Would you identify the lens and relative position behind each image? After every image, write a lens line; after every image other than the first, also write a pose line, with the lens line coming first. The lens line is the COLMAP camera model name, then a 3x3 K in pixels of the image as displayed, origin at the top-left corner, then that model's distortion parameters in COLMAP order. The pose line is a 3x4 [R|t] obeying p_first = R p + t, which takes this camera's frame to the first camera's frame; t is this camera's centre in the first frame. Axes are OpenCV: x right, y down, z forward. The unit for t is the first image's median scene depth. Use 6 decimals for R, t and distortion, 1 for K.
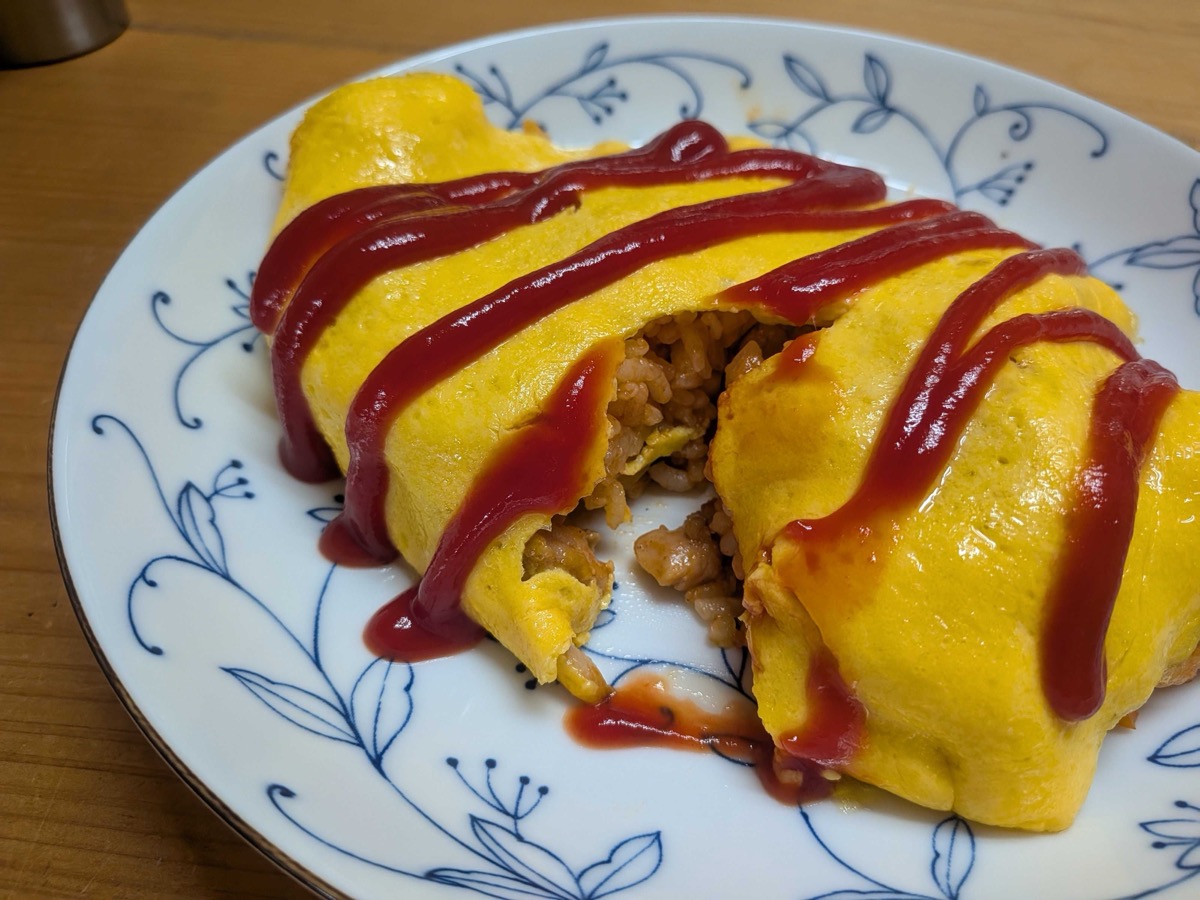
lens RADIAL K [[929.8, 0, 597.6], [0, 929.8, 465.7], [0, 0, 1]] dist [0.043242, -0.127978]
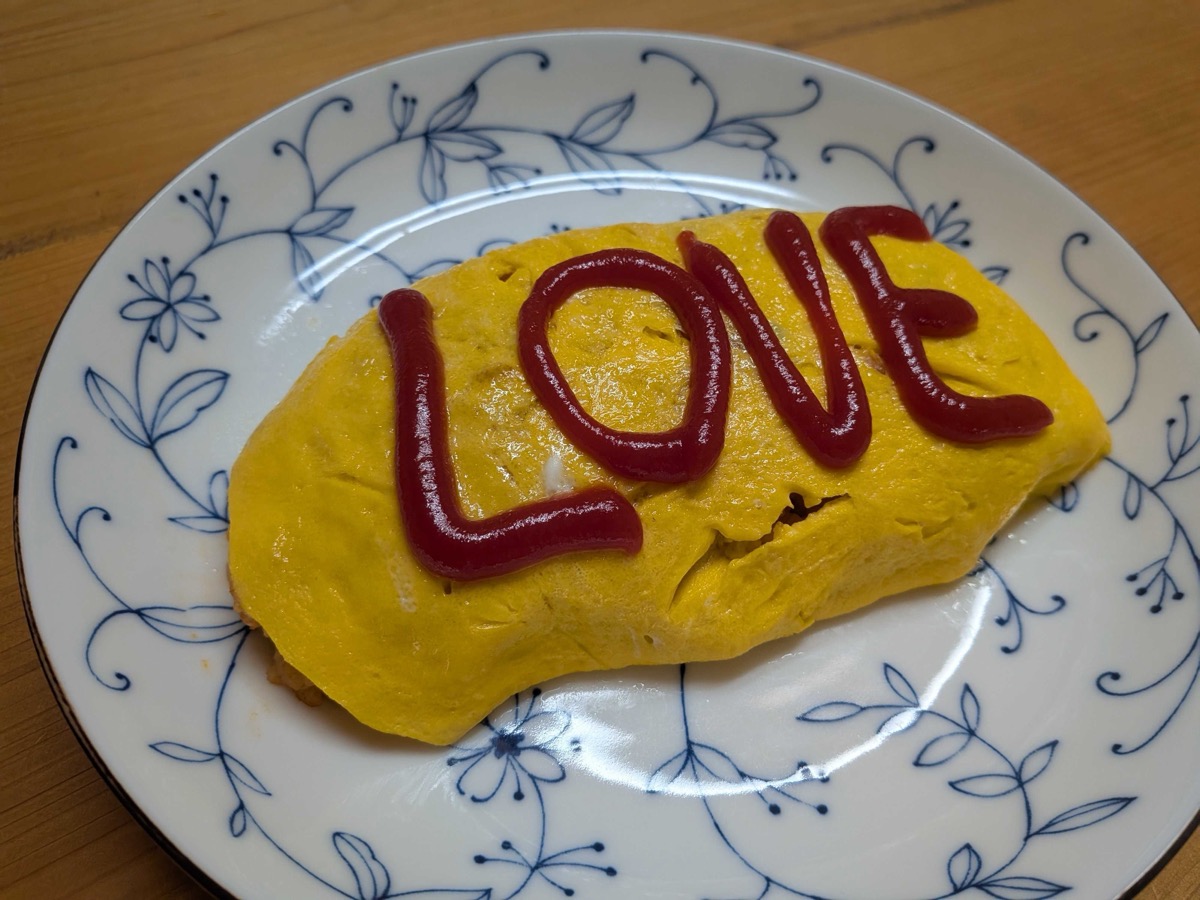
lens RADIAL K [[929.8, 0, 597.6], [0, 929.8, 465.7], [0, 0, 1]] dist [0.043242, -0.127978]
pose [[-0.648287, 0.572671, -0.501769, 0.762165], [-0.609525, 0.004596, 0.792754, -0.903559], [0.456293, 0.819773, 0.346078, 0.632204]]
